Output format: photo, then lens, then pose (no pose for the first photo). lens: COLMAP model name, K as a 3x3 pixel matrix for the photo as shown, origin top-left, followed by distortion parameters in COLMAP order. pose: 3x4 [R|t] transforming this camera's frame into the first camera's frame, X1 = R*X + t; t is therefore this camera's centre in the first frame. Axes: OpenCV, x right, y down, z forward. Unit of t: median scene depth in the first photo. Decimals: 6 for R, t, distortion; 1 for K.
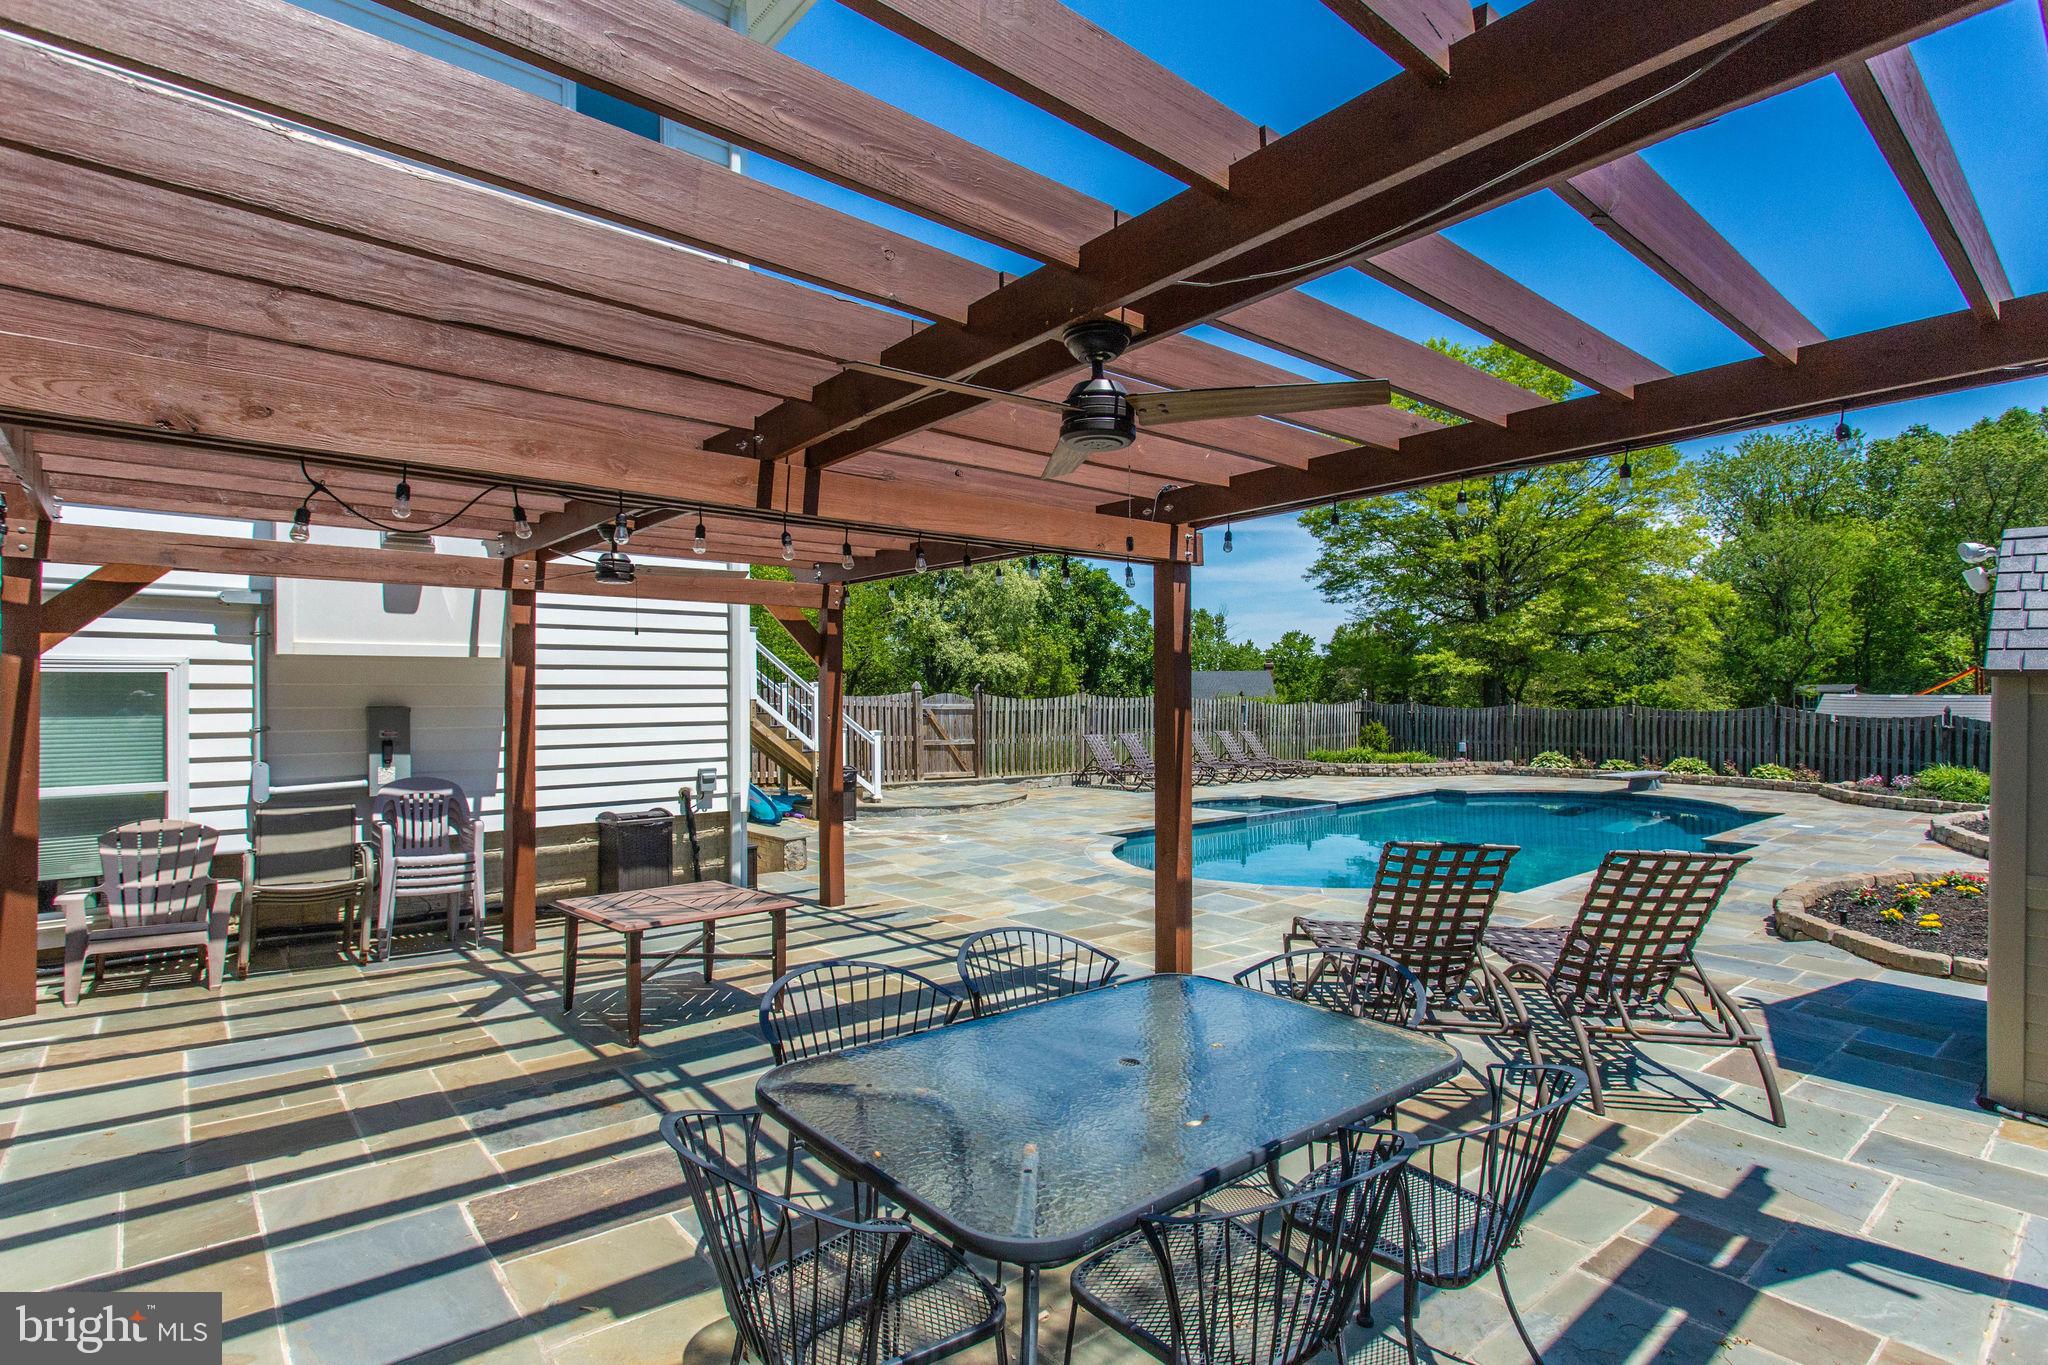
lens RADIAL K [[1016.2, 0, 936.6], [0, 1016.2, 695.5], [0, 0, 1]] dist [-0.001994, -0.000330]
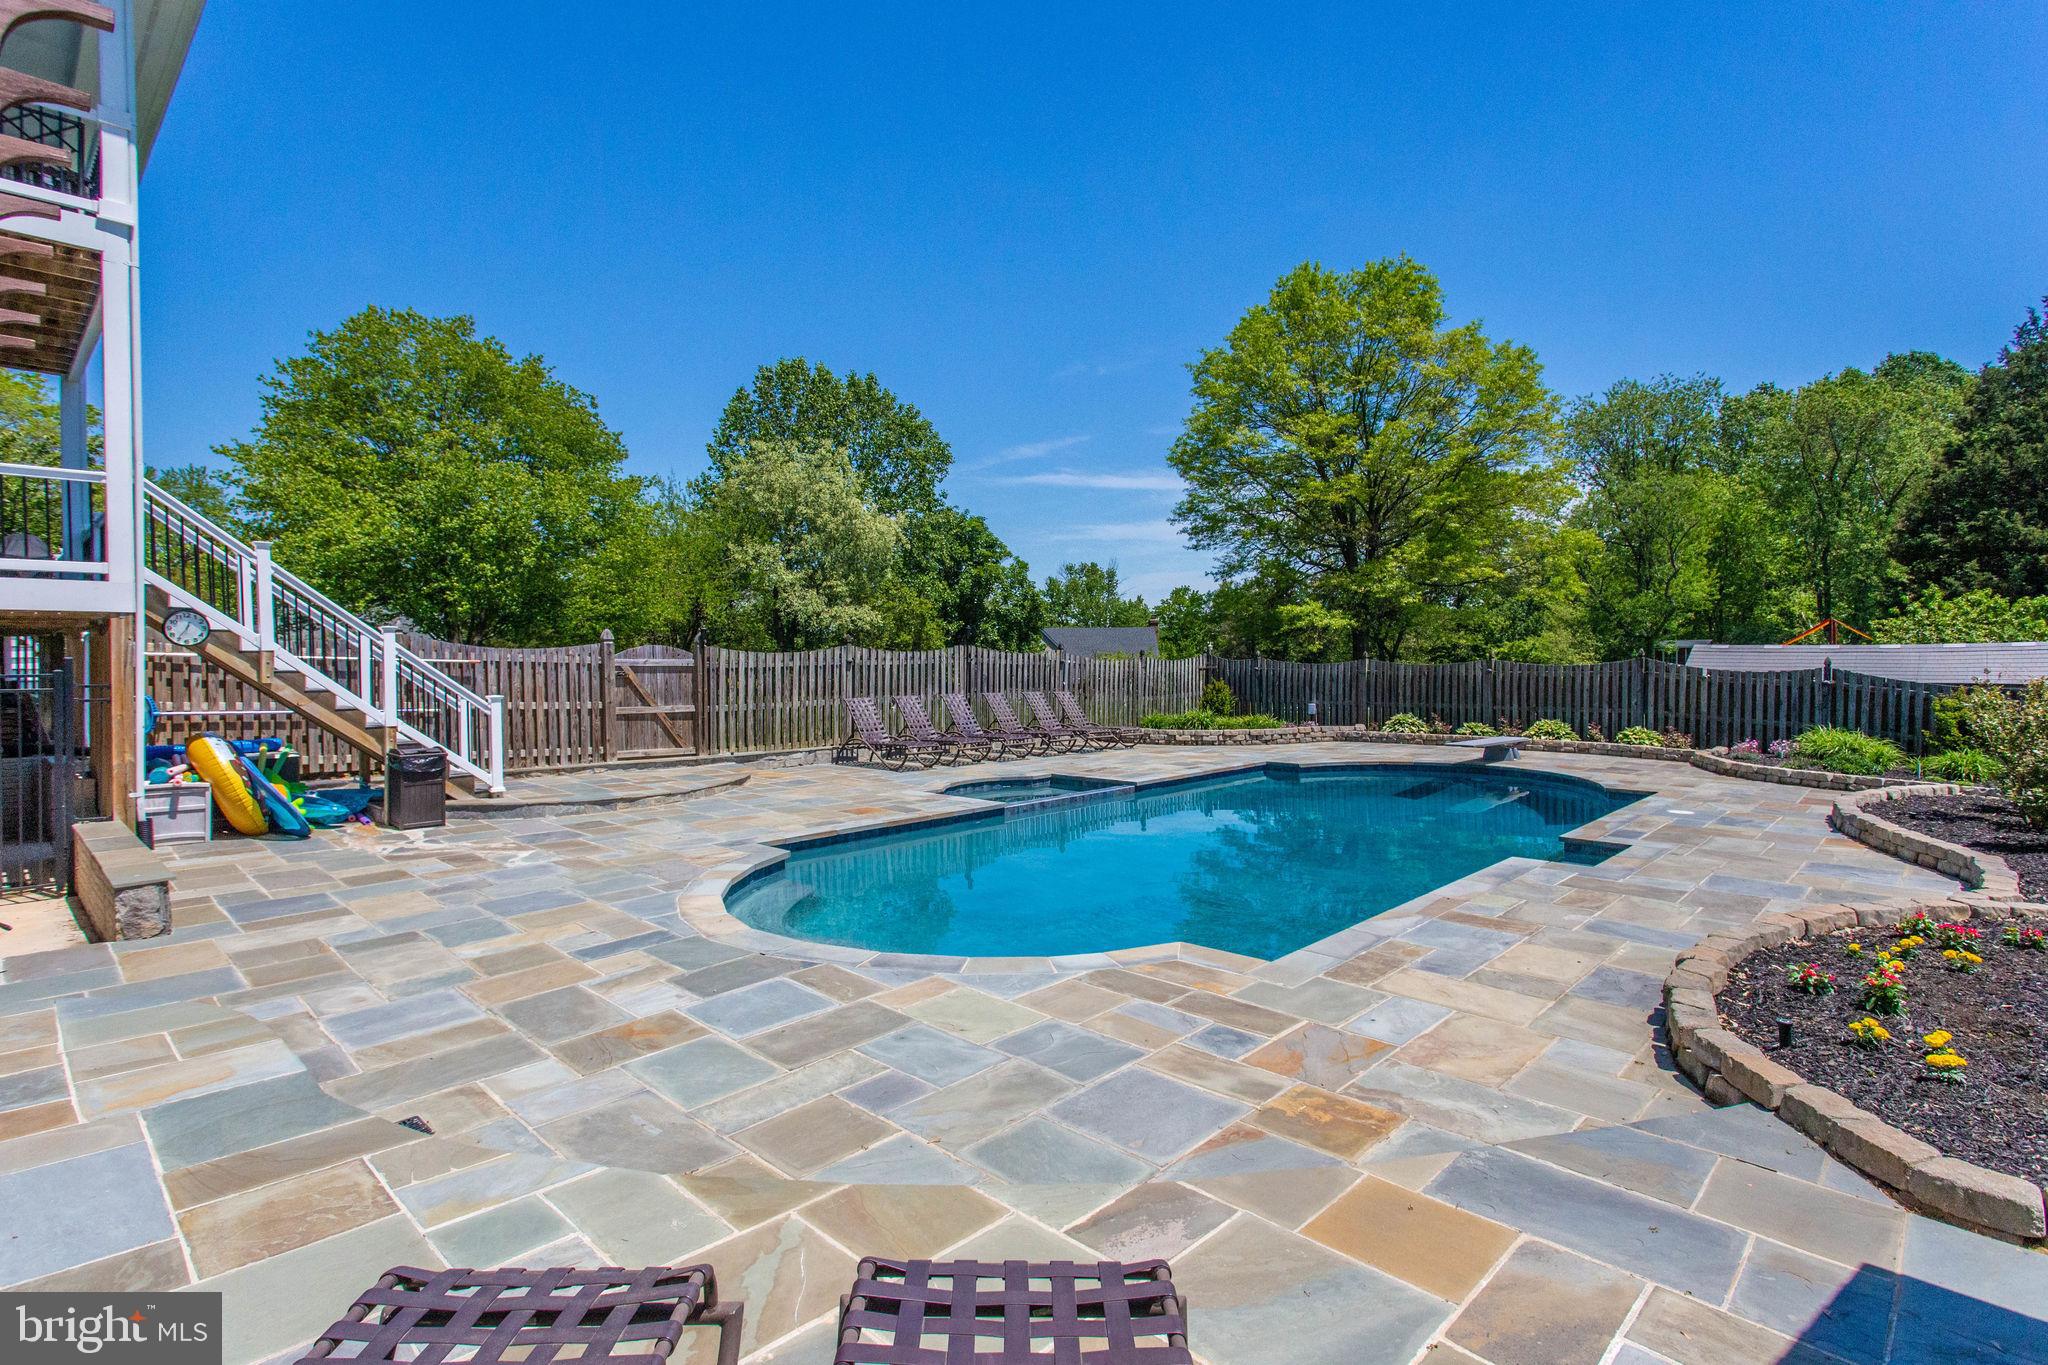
lens RADIAL K [[1016.2, 0, 1012.3], [0, 1016.2, 670.7], [0, 0, 1]] dist [-0.001994, -0.000330]
pose [[0.989802, -0.003861, 0.142400, 0.137521], [0.001881, 0.999900, 0.014040, 0.005662], [-0.142440, -0.013629, 0.989710, 0.176463]]
